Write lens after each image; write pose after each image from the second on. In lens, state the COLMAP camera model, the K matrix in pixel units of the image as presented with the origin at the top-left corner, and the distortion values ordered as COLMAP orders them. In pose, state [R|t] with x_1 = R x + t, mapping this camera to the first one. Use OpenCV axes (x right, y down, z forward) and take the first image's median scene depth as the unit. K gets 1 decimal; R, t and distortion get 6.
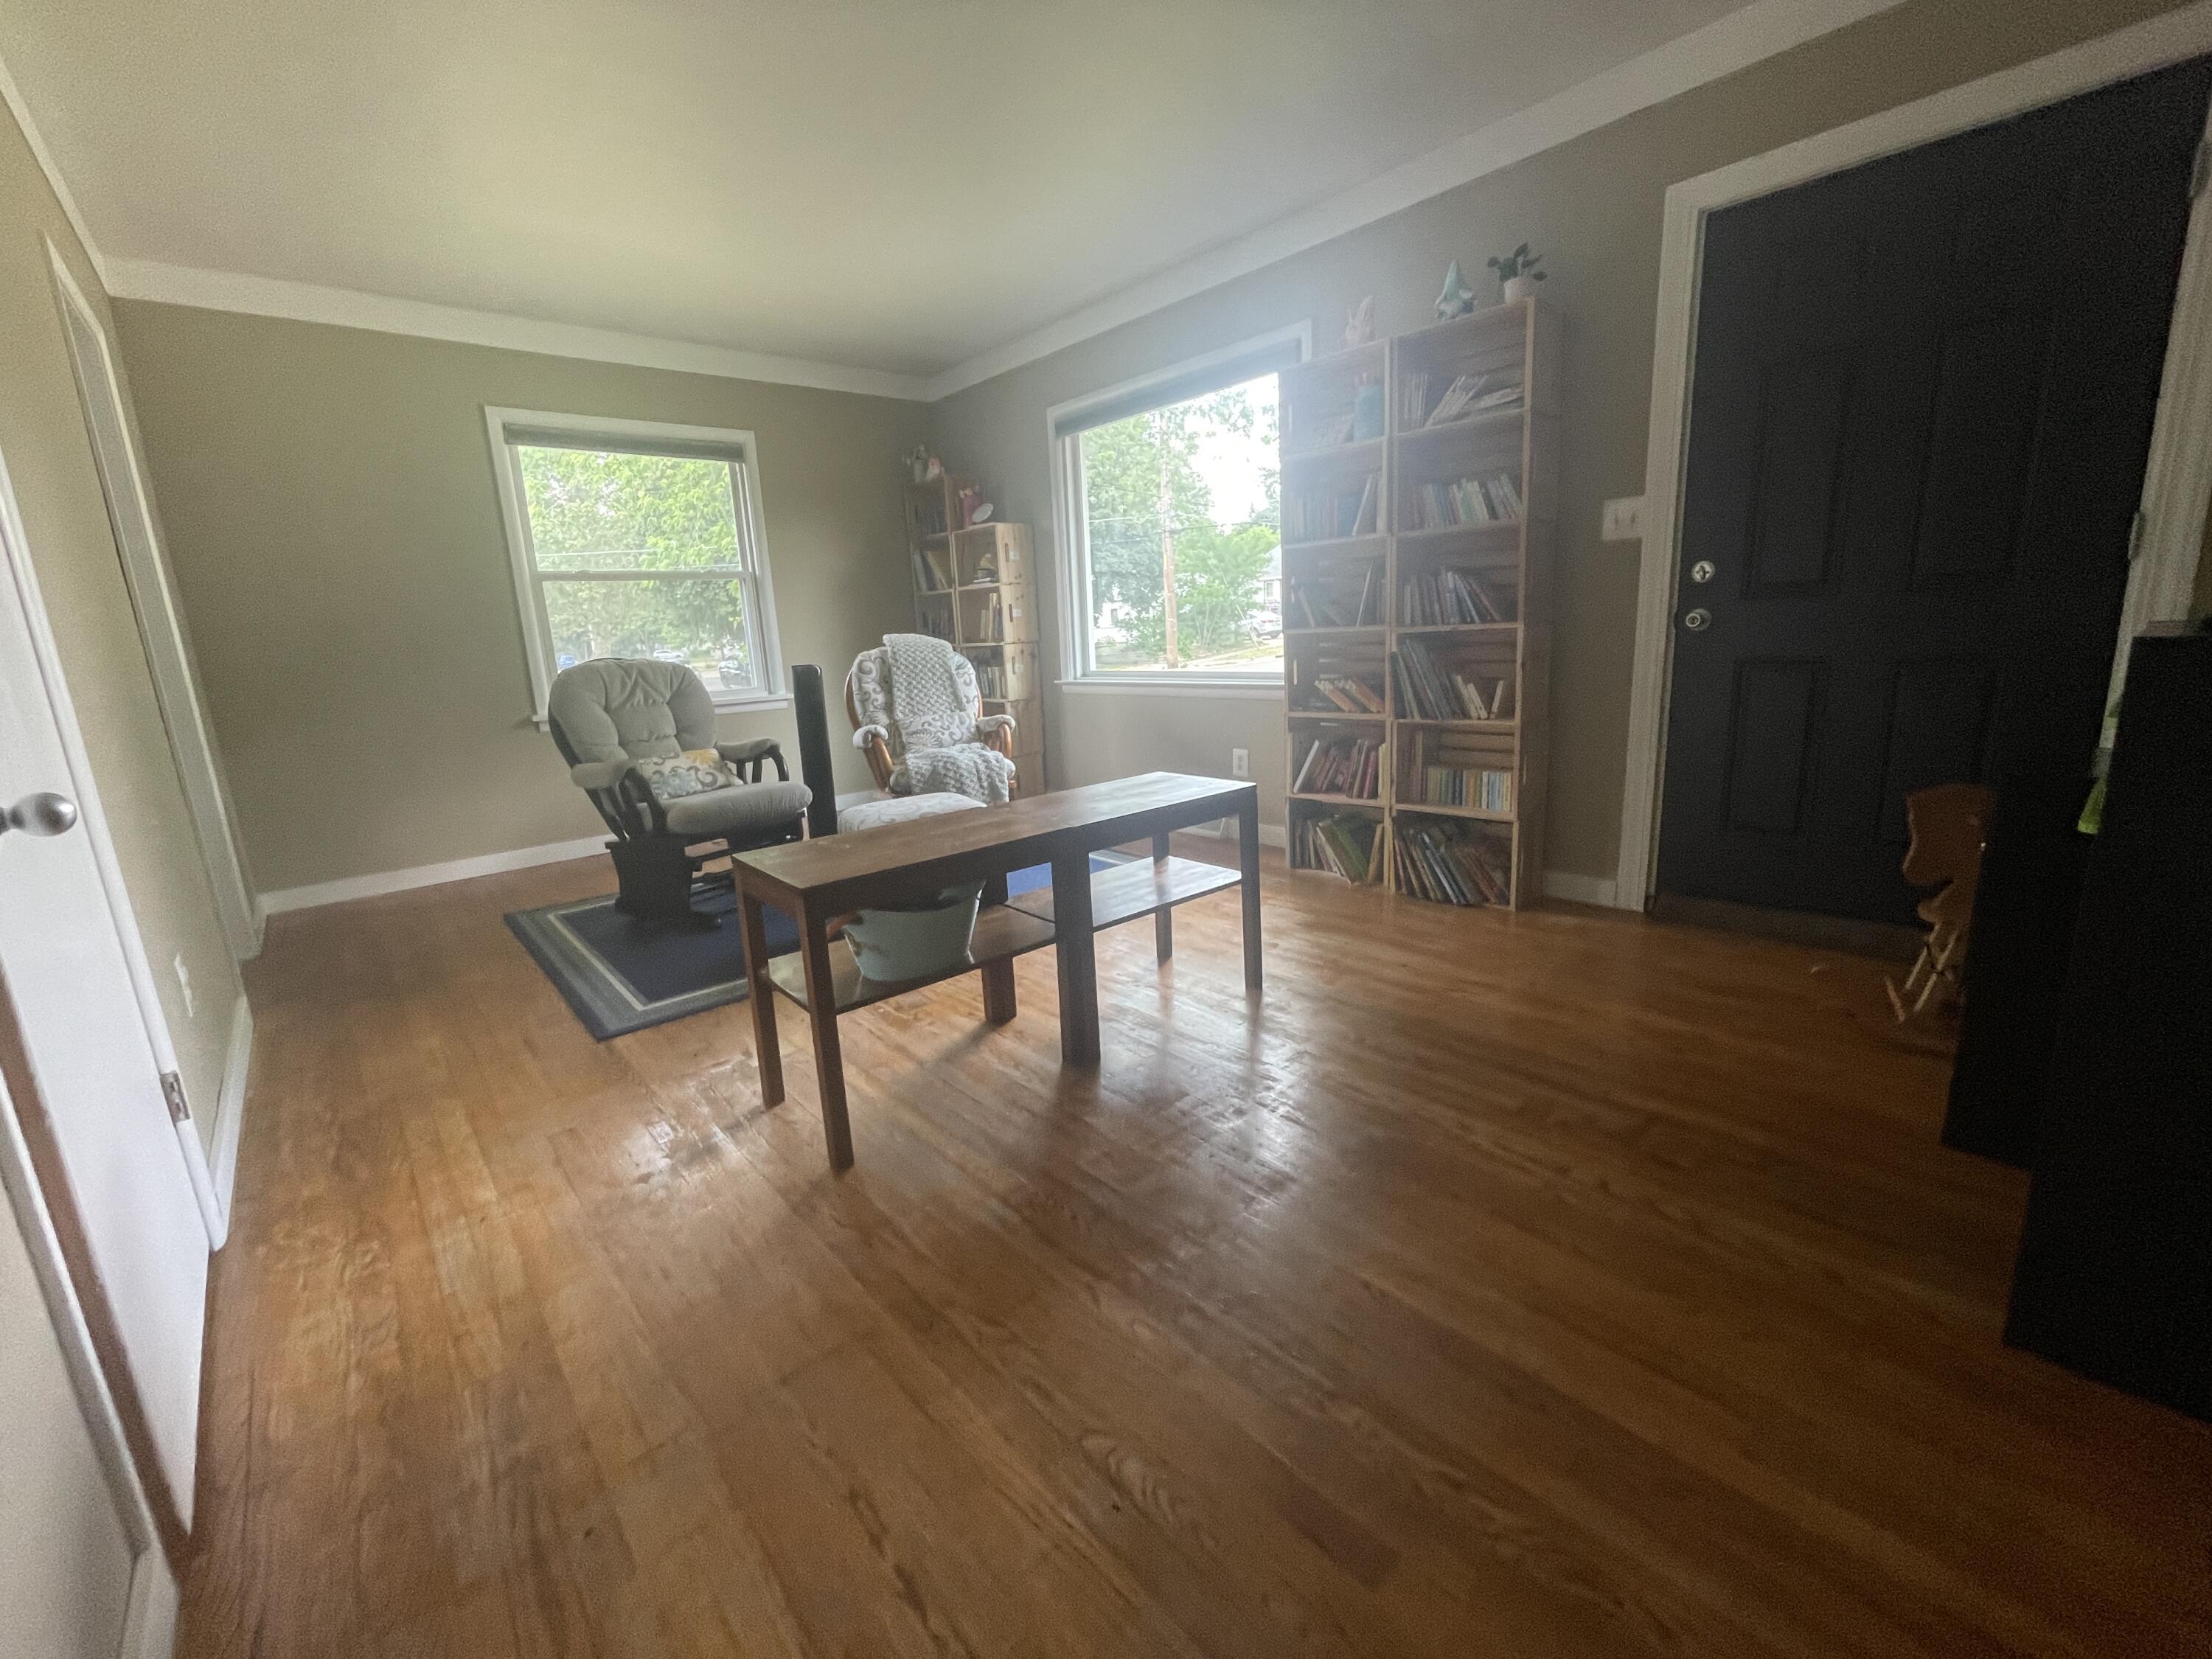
lens RADIAL K [[895.8, 0, 1091.2], [0, 895.8, 810.6], [0, 0, 1]] dist [0.001206, -0.000139]
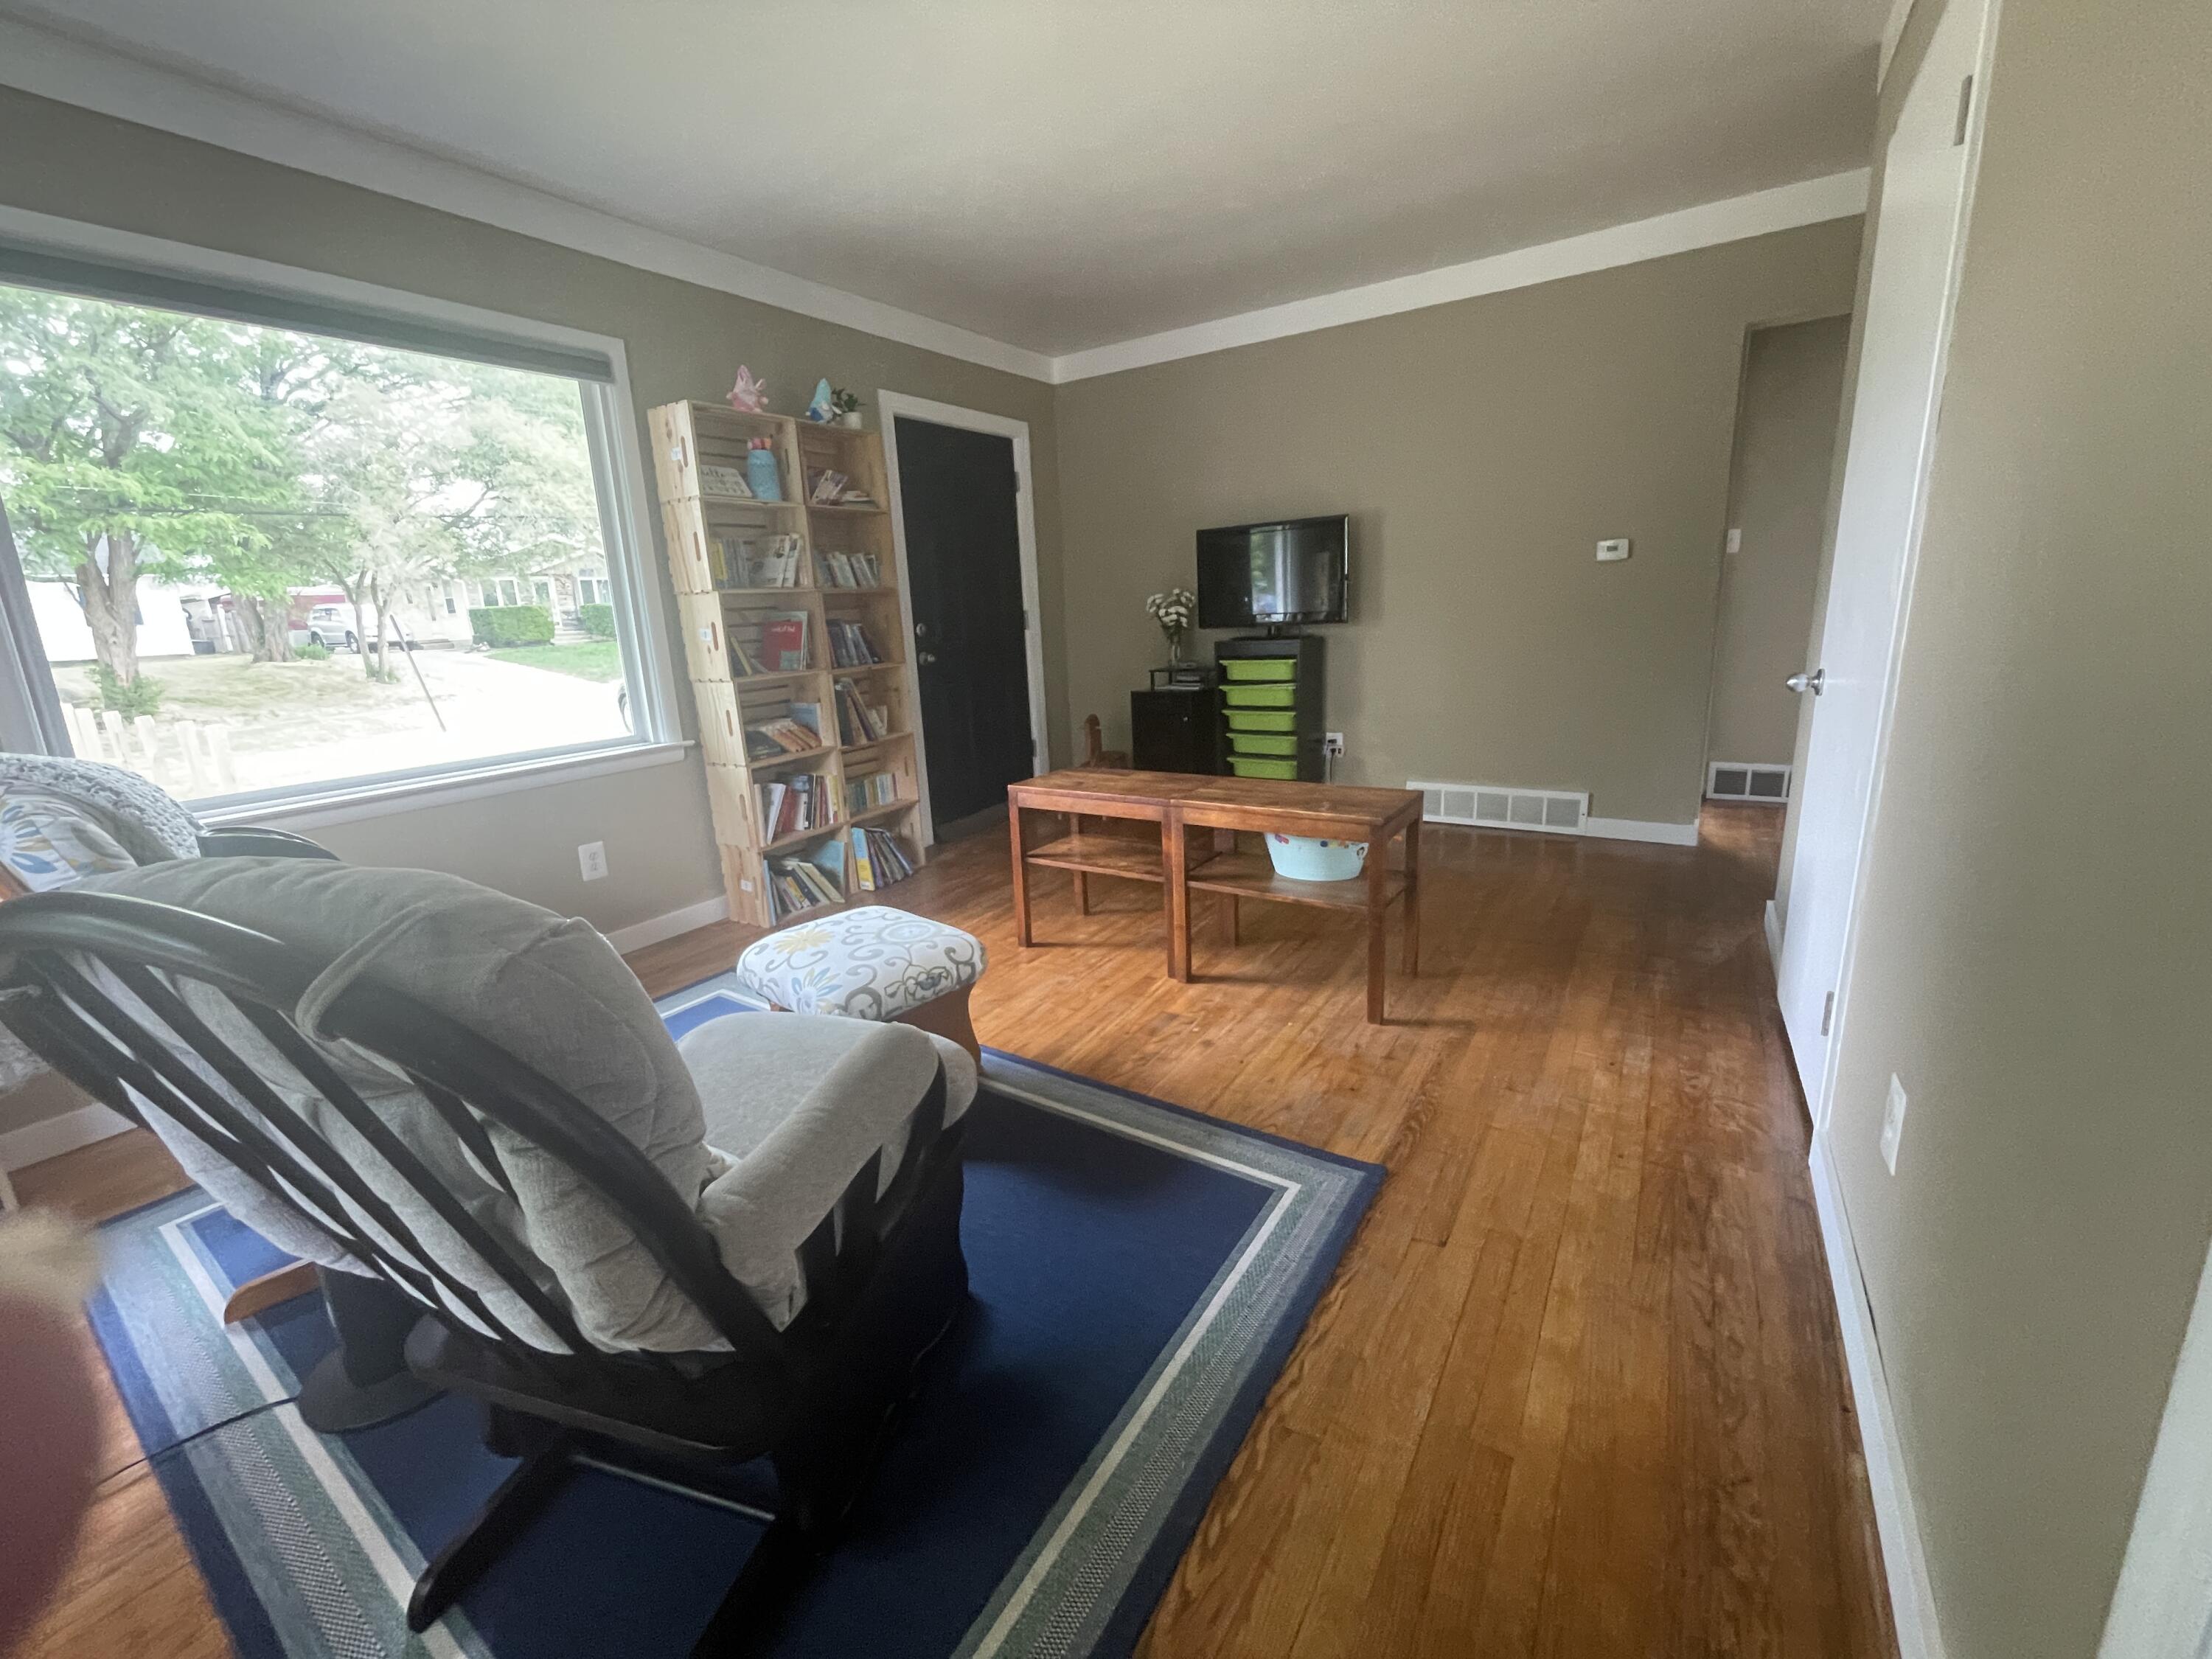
lens RADIAL K [[895.8, 0, 1091.2], [0, 895.8, 810.6], [0, 0, 1]] dist [0.001206, -0.000139]
pose [[-0.264934, -0.151611, 0.952273, -1.109938], [0.260087, 0.939725, 0.221972, -0.254559], [-0.928528, 0.306482, -0.209533, 1.241701]]
